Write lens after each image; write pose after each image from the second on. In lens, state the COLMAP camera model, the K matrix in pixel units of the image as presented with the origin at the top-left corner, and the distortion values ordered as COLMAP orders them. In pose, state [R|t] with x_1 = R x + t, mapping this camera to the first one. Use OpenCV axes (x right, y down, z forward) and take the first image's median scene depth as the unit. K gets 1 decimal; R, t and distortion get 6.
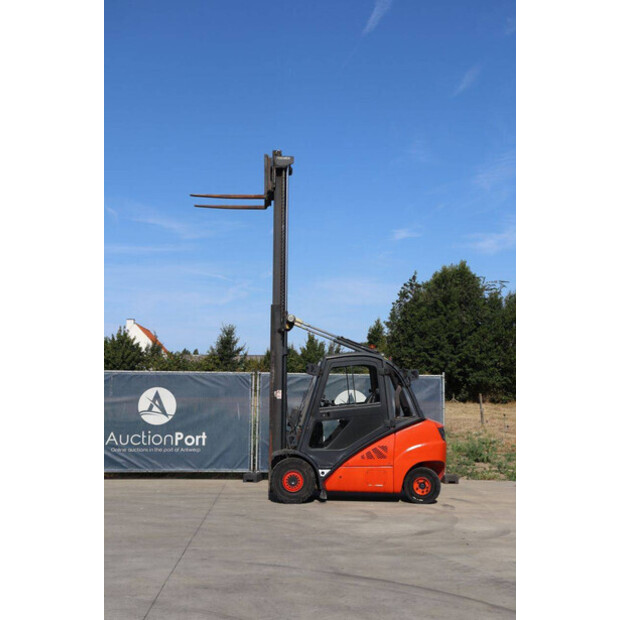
lens RADIAL K [[895.2, 0, 310.0], [0, 895.2, 310.0], [0, 0, 1]] dist [0.149252, -0.033370]
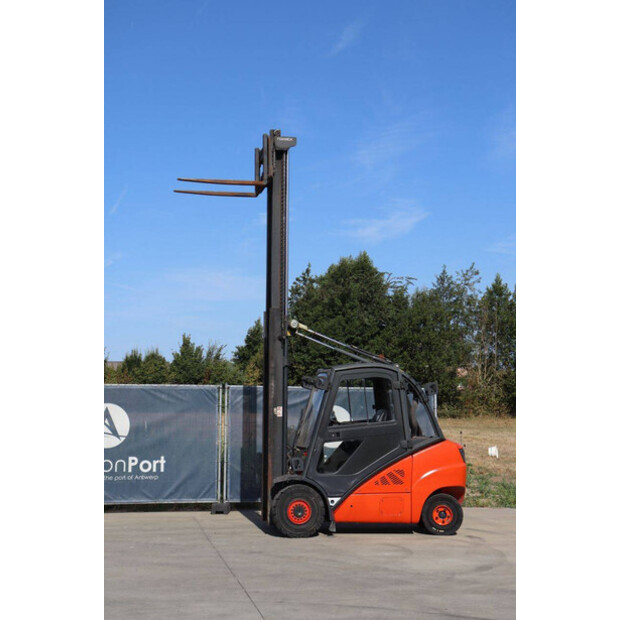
lens RADIAL K [[1062.8, 0, 310.0], [0, 1062.8, 310.0], [0, 0, 1]] dist [0.251014, 0.004795]
pose [[0.990327, 0.009557, 0.138424, -0.122391], [-0.009900, 0.999949, 0.001794, -0.005207], [-0.138400, -0.003147, 0.990371, -0.021260]]
